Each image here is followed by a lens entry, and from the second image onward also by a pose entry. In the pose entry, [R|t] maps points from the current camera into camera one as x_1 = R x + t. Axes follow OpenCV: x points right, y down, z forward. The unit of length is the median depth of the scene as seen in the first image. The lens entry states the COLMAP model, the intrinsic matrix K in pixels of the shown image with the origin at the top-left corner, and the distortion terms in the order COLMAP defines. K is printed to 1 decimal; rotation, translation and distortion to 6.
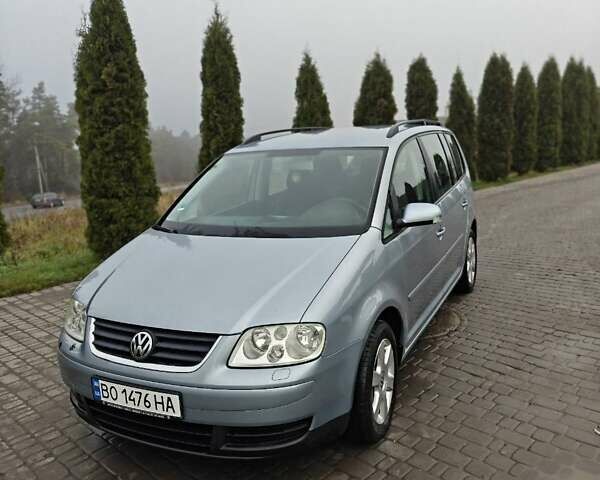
lens RADIAL K [[544.4, 0, 300.0], [0, 544.4, 240.0], [0, 0, 1]] dist [0.003892, 0.024793]
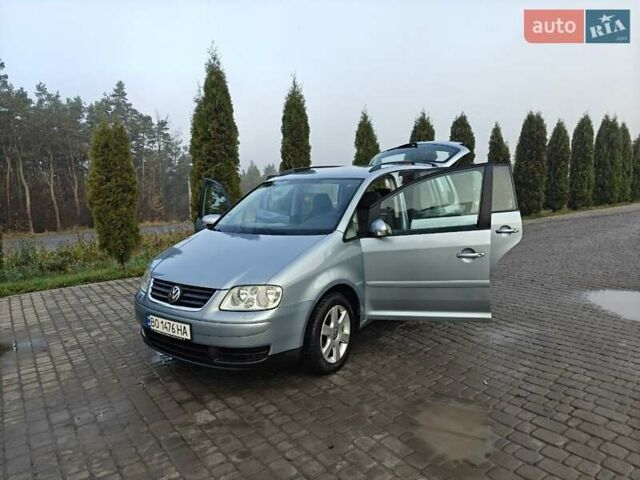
lens RADIAL K [[438.6, 0, 320.0], [0, 438.6, 240.0], [0, 0, 1]] dist [0.003013, -0.001140]
pose [[0.986131, 0.043290, -0.160224, 0.121124], [-0.050619, 0.997837, -0.041946, 0.023812], [0.158061, 0.049474, 0.986189, -0.078213]]
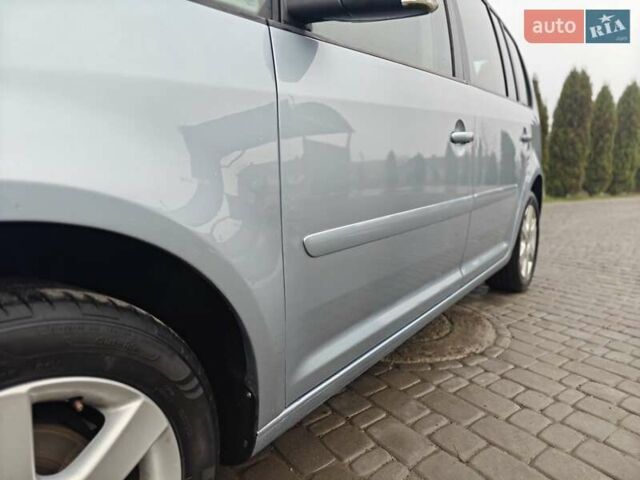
lens RADIAL K [[424.4, 0, 320.0], [0, 424.4, 240.0], [0, 0, 1]] dist [0.087548, -0.101668]
pose [[0.983368, 0.092695, -0.156186, 0.117678], [-0.096416, 0.995206, -0.016405, 0.050490], [0.153917, 0.031191, 0.987591, 0.358115]]
